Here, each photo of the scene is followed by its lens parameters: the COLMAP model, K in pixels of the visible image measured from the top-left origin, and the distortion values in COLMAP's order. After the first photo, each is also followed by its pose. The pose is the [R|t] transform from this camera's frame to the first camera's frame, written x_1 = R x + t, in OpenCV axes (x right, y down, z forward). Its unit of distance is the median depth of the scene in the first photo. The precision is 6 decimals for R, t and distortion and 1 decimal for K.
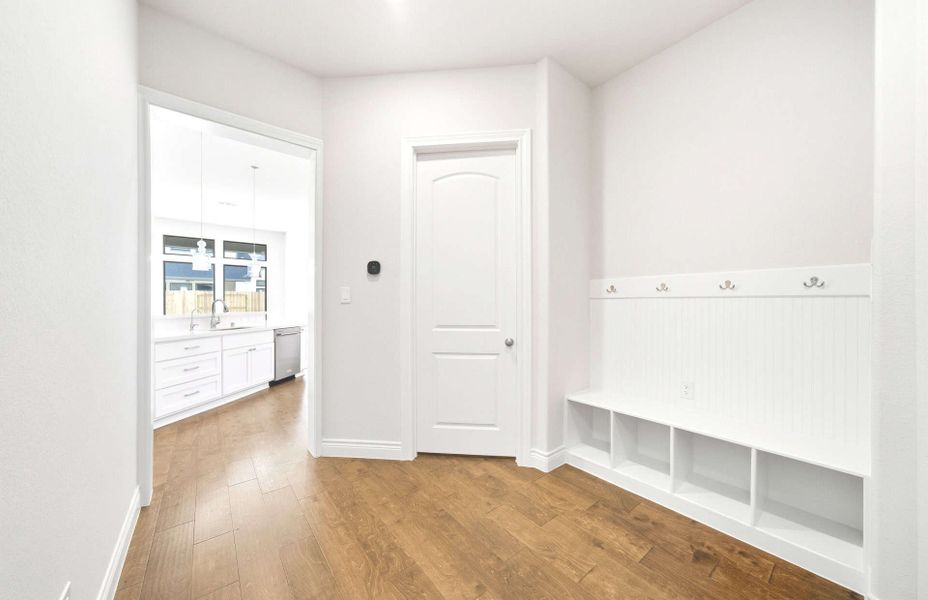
lens RADIAL K [[338.4, 0, 467.9], [0, 338.4, 303.9], [0, 0, 1]] dist [-0.001372, 0.001150]
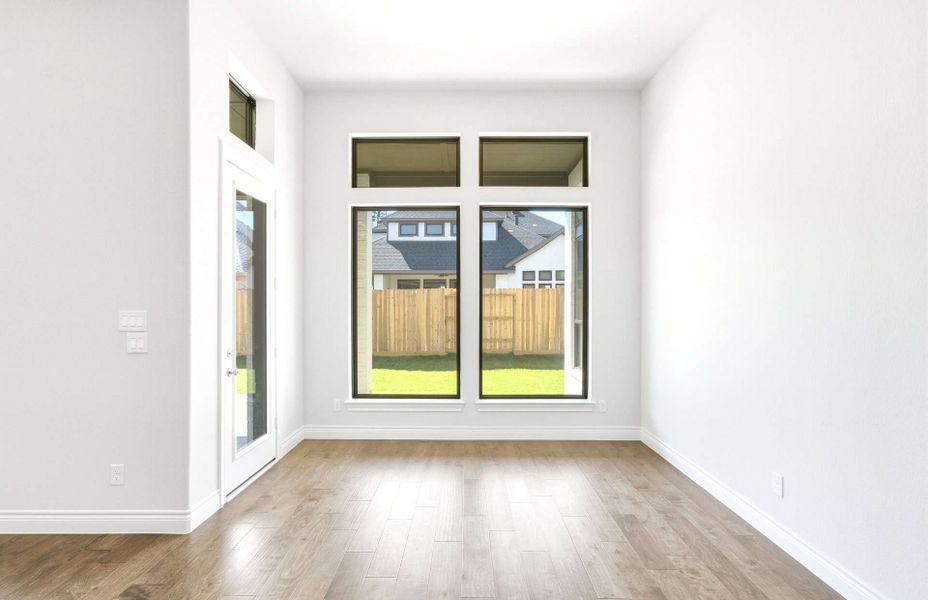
lens RADIAL K [[441.3, 0, 463.9], [0, 441.3, 300.5], [0, 0, 1]] dist [0.000386, 0.000019]
pose [[0.786956, 0.000582, -0.617009, -0.280727], [-0.007049, 0.999943, -0.008047, -0.010370], [0.616969, 0.010682, 0.786915, 0.391547]]
